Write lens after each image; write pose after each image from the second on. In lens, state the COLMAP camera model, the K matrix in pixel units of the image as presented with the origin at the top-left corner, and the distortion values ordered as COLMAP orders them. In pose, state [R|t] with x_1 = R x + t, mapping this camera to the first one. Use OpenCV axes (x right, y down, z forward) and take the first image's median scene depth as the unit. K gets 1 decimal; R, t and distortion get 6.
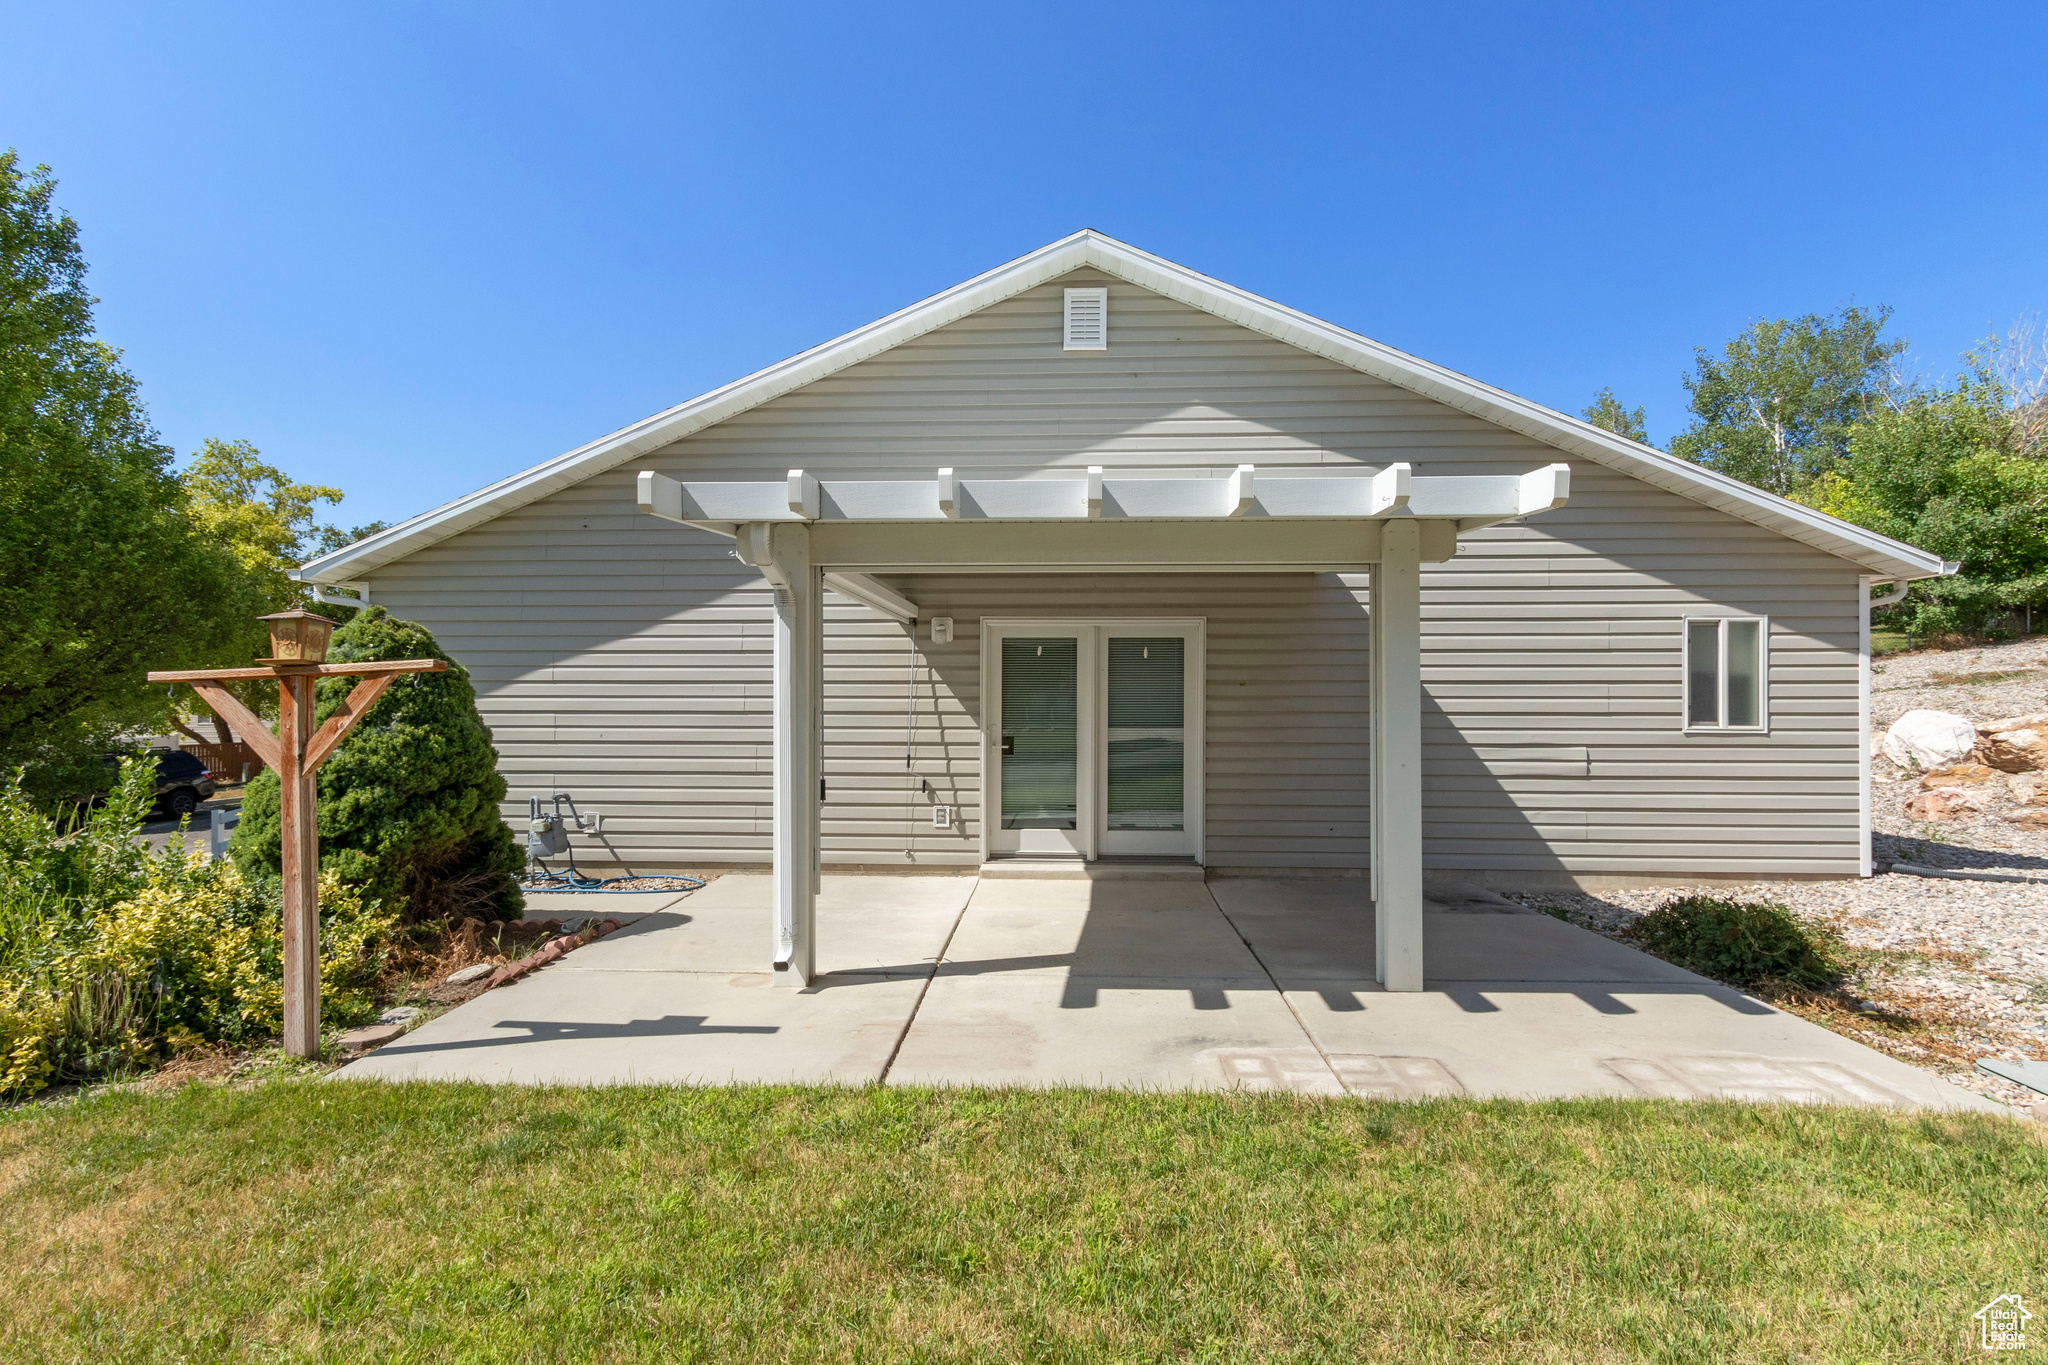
lens RADIAL K [[979.8, 0, 1097.0], [0, 979.8, 688.3], [0, 0, 1]] dist [0.007688, -0.002407]
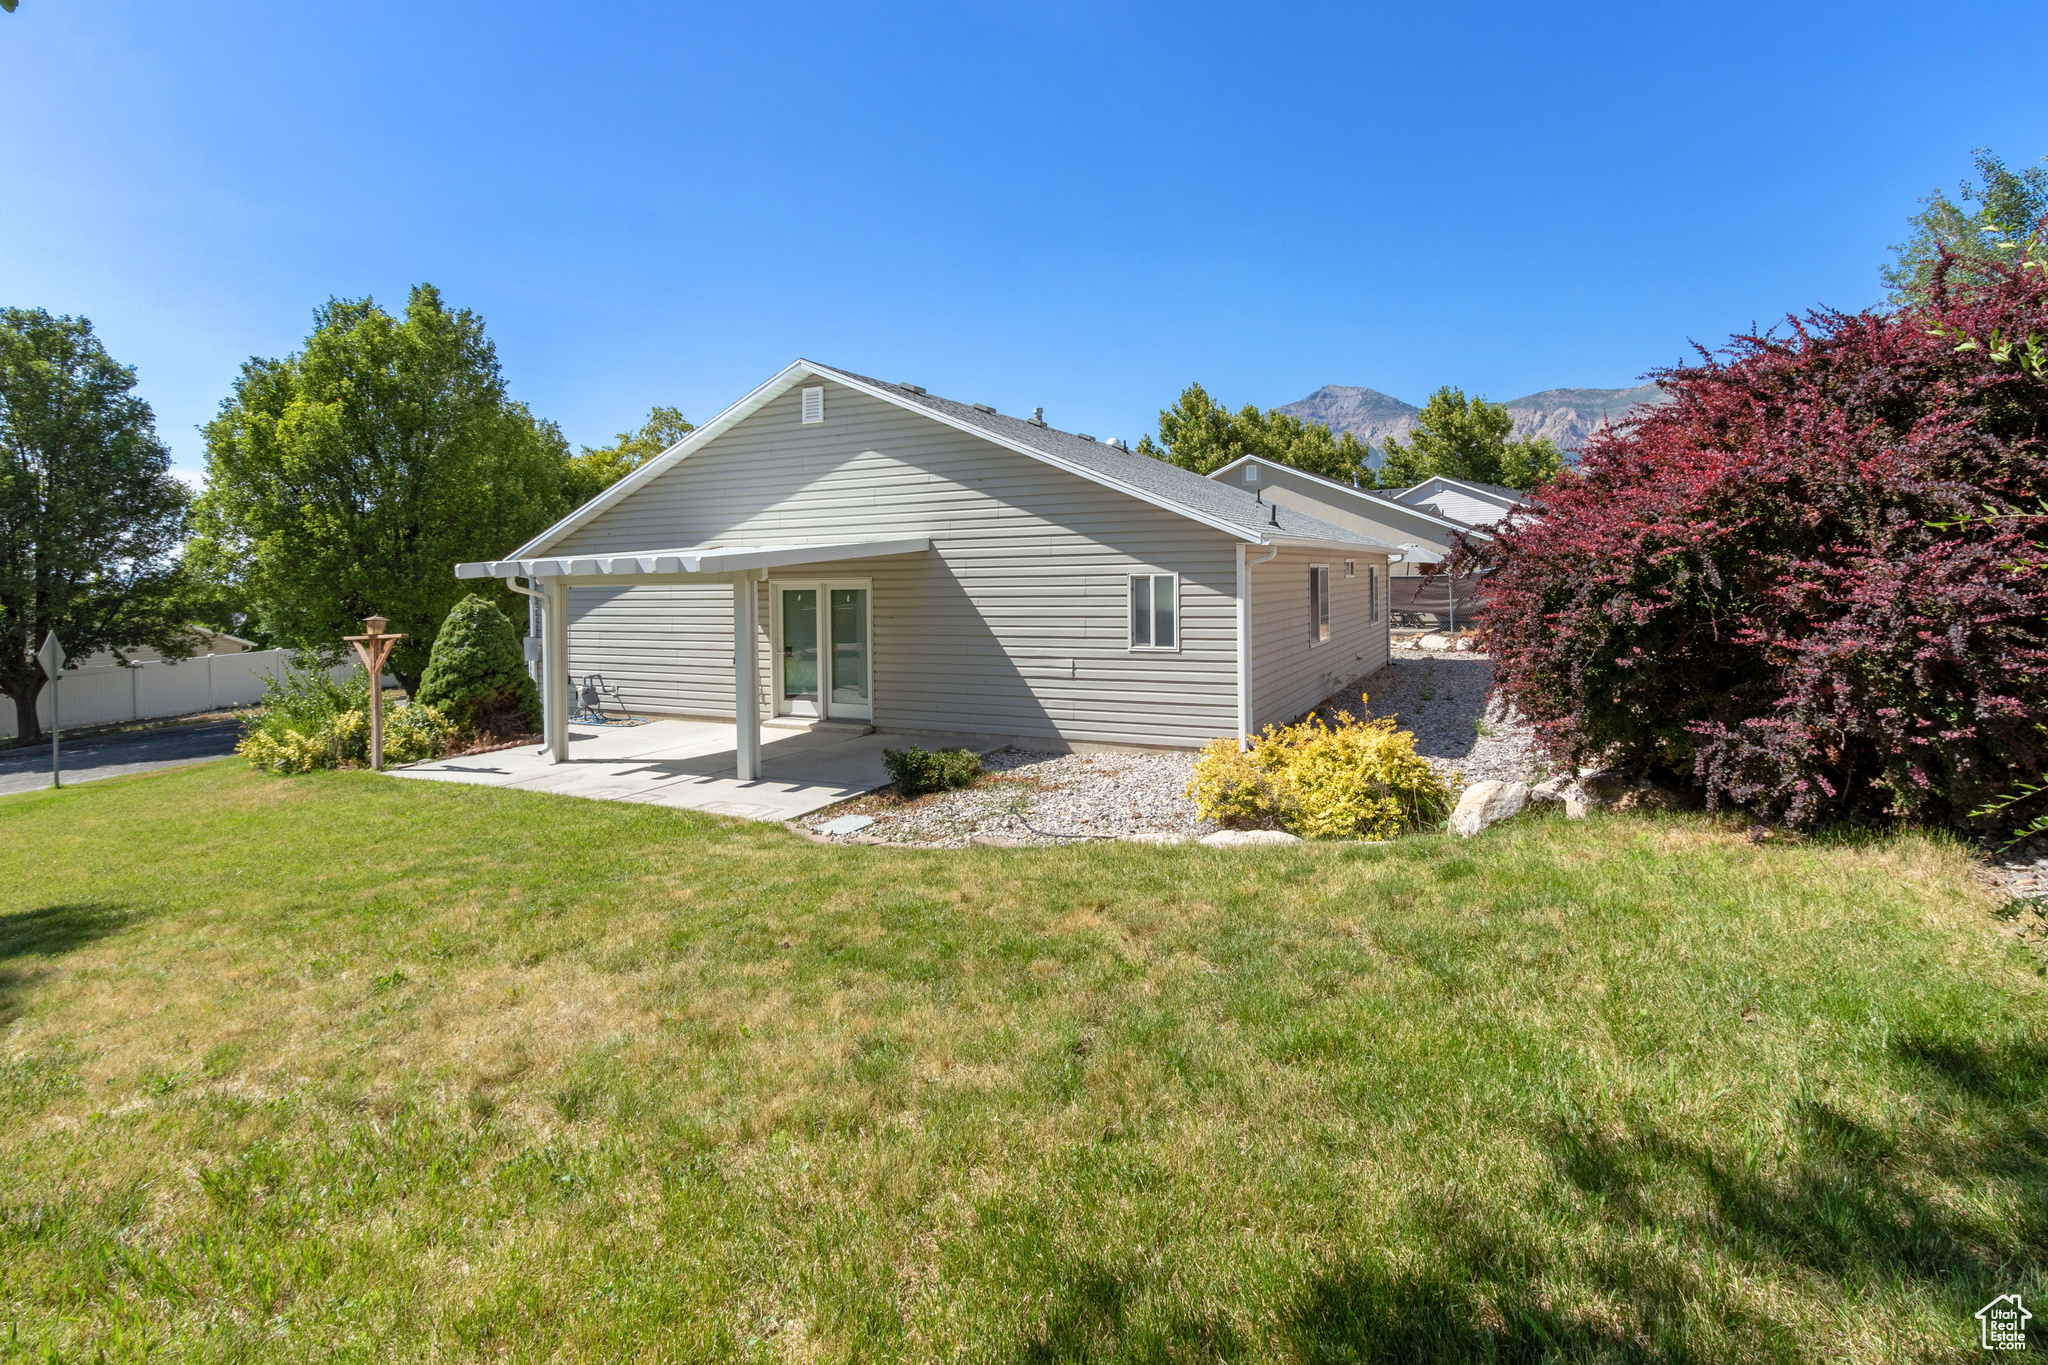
lens RADIAL K [[979.8, 0, 1033.2], [0, 979.8, 557.8], [0, 0, 1]] dist [0.007688, -0.002407]
pose [[0.912795, -0.026096, -0.407583, 1.071780], [0.026416, 0.999639, -0.004843, -0.093040], [0.407562, -0.006346, 0.913155, -0.430102]]
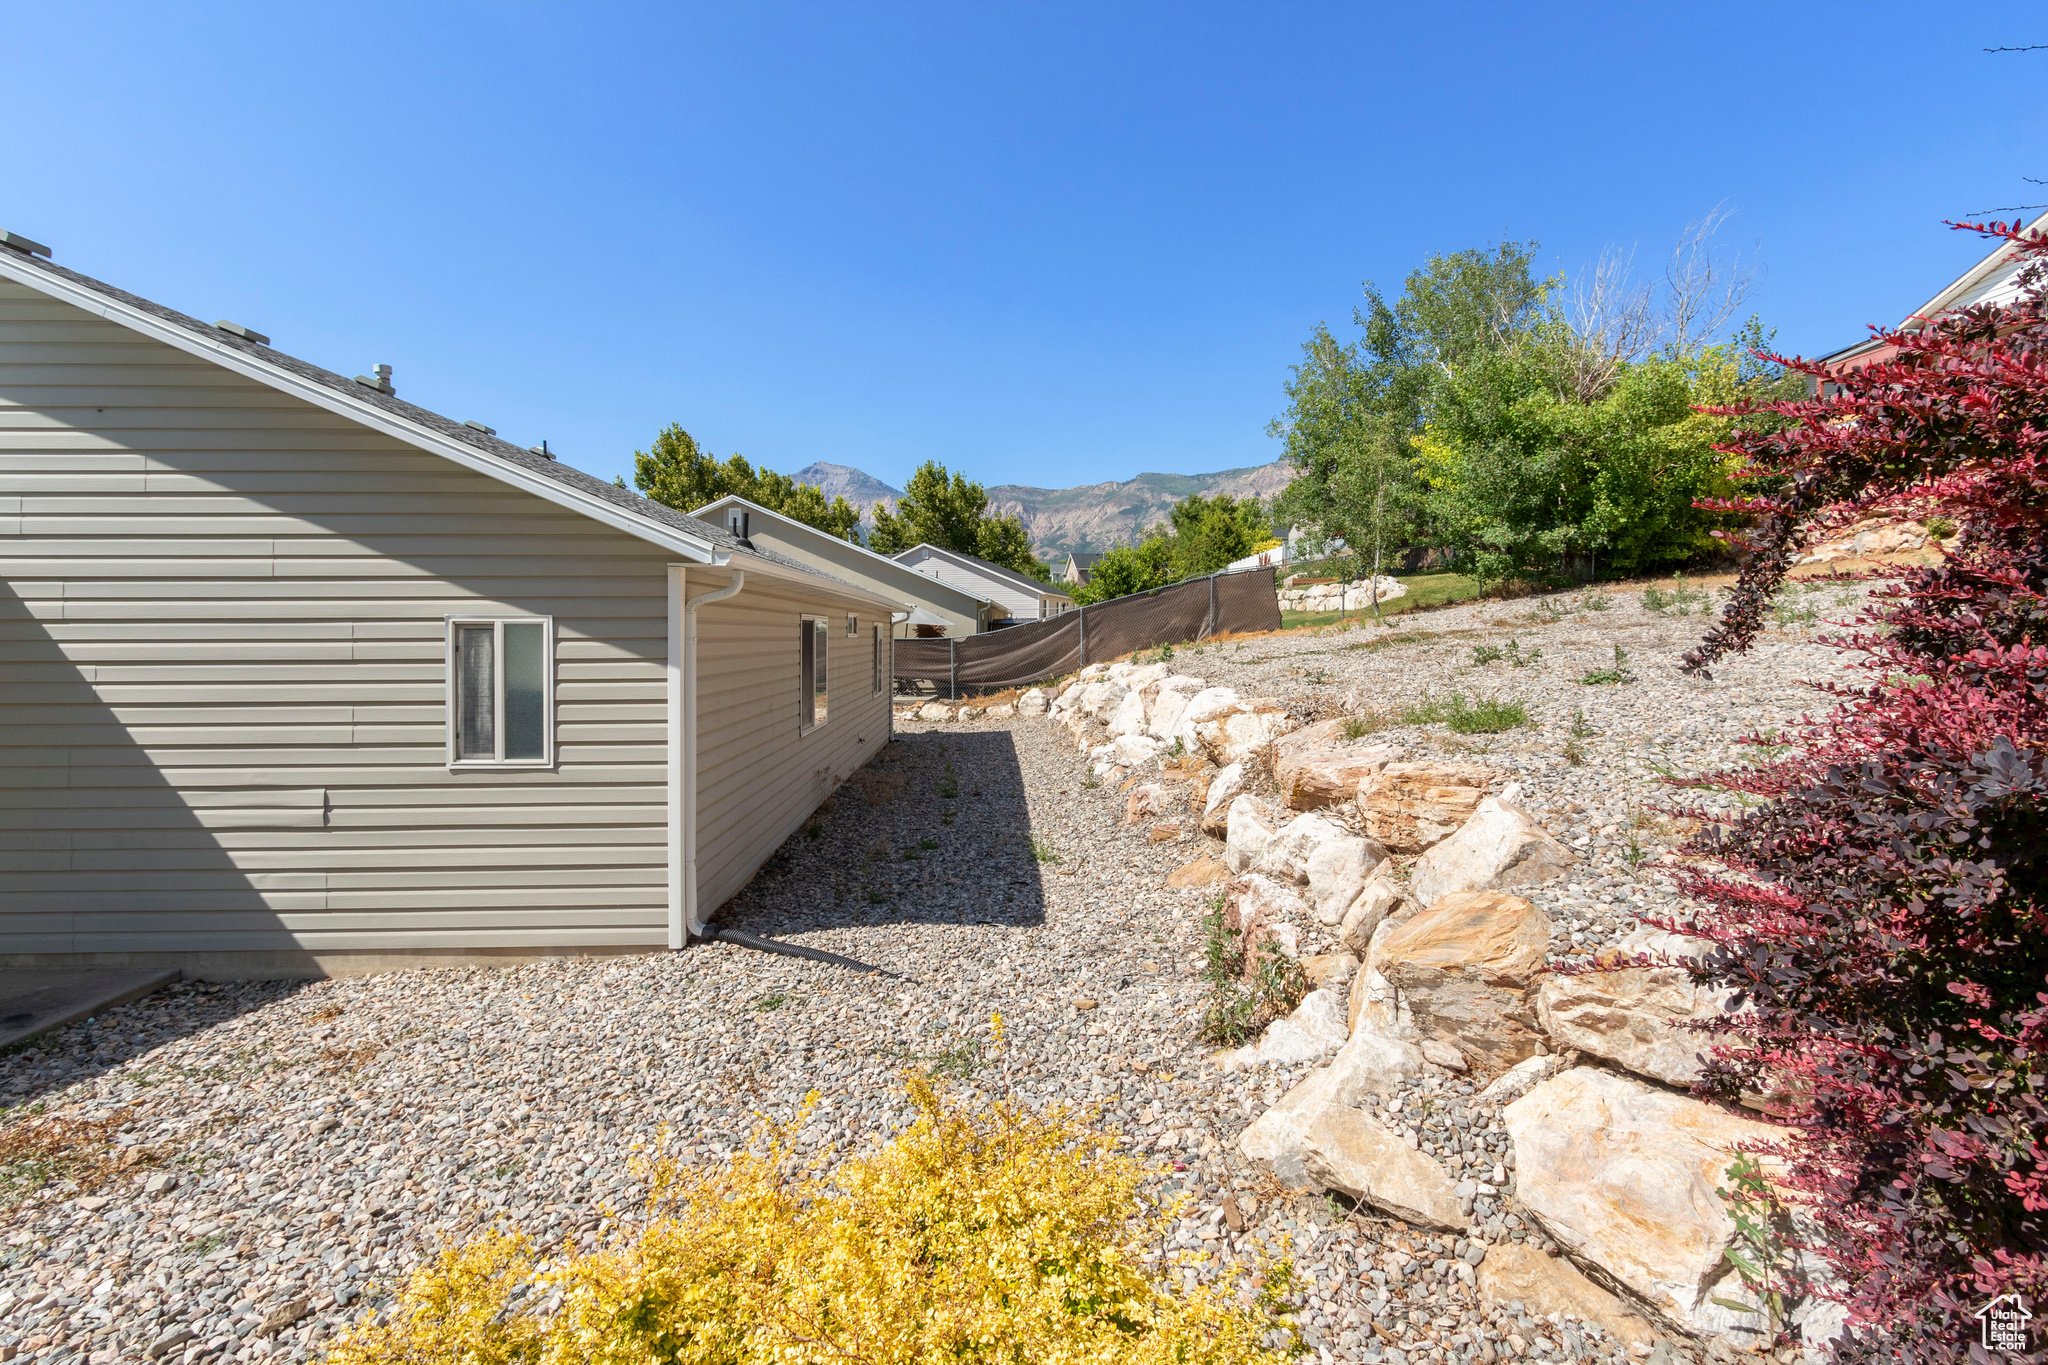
lens RADIAL K [[979.8, 0, 1025.1], [0, 979.8, 665.7], [0, 0, 1]] dist [0.007688, -0.002407]
pose [[0.996806, -0.009152, 0.079330, 0.978016], [0.005367, 0.998843, 0.047795, -0.069050], [-0.079675, -0.047217, 0.995702, 0.202184]]
